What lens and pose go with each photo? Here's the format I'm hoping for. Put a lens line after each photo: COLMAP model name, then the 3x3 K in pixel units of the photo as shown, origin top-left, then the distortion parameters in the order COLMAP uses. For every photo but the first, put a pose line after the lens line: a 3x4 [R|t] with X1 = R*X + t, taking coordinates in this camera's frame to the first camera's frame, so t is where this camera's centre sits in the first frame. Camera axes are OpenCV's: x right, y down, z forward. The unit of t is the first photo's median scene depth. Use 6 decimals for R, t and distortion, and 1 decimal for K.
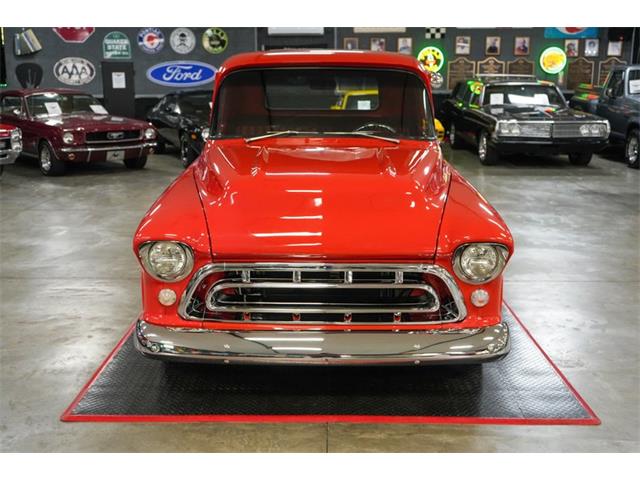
lens RADIAL K [[745.1, 0, 320.0], [0, 745.1, 240.0], [0, 0, 1]] dist [0.011432, 0.023248]
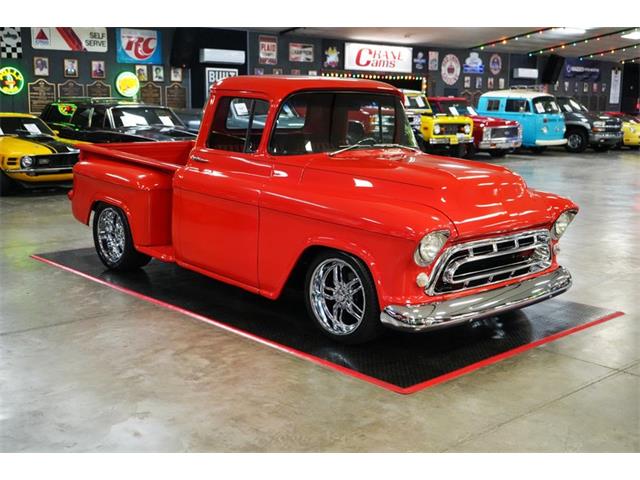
lens RADIAL K [[789.9, 0, 320.0], [0, 789.9, 240.0], [0, 0, 1]] dist [0.008514, -0.017694]
pose [[0.731830, -0.112293, 0.672172, -0.337950], [0.138256, 0.990284, 0.014909, -0.008911], [-0.667316, 0.082021, 0.740245, 0.040638]]
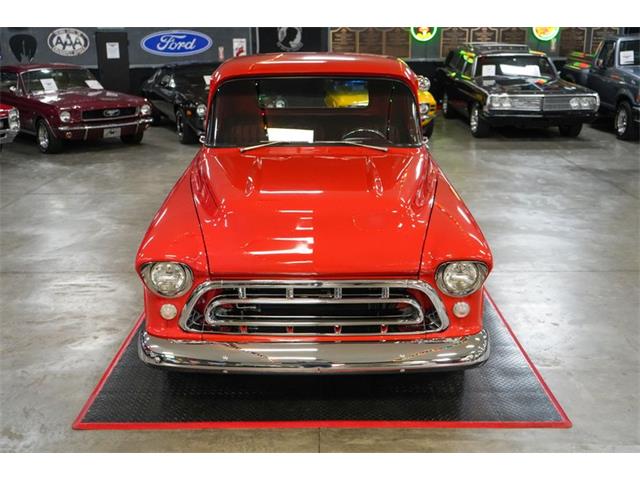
lens RADIAL K [[740.7, 0, 320.0], [0, 740.7, 240.0], [0, 0, 1]] dist [0.010758, 0.022032]
pose [[0.999953, -0.008447, 0.004673, 0.002270], [0.008140, 0.998033, 0.062164, -0.026547], [-0.005189, -0.062123, 0.998055, -0.015751]]
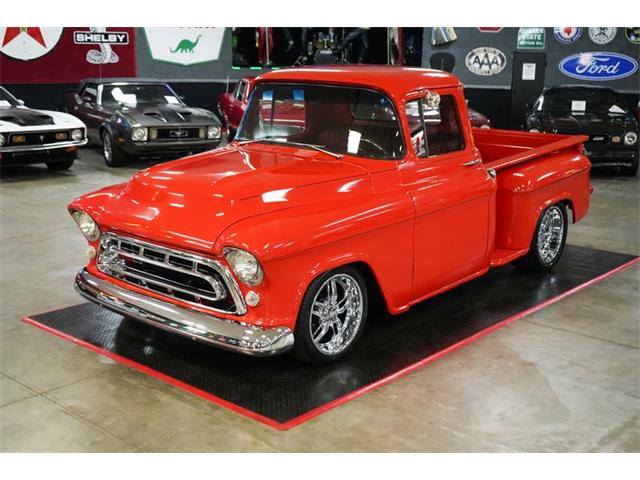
lens RADIAL K [[838.8, 0, 320.0], [0, 838.8, 240.0], [0, 0, 1]] dist [0.008868, -0.022763]
pose [[0.758952, 0.159736, -0.631250, 0.320867], [-0.159085, 0.985552, 0.058123, -0.029780], [0.631415, 0.056310, 0.773398, 0.021813]]
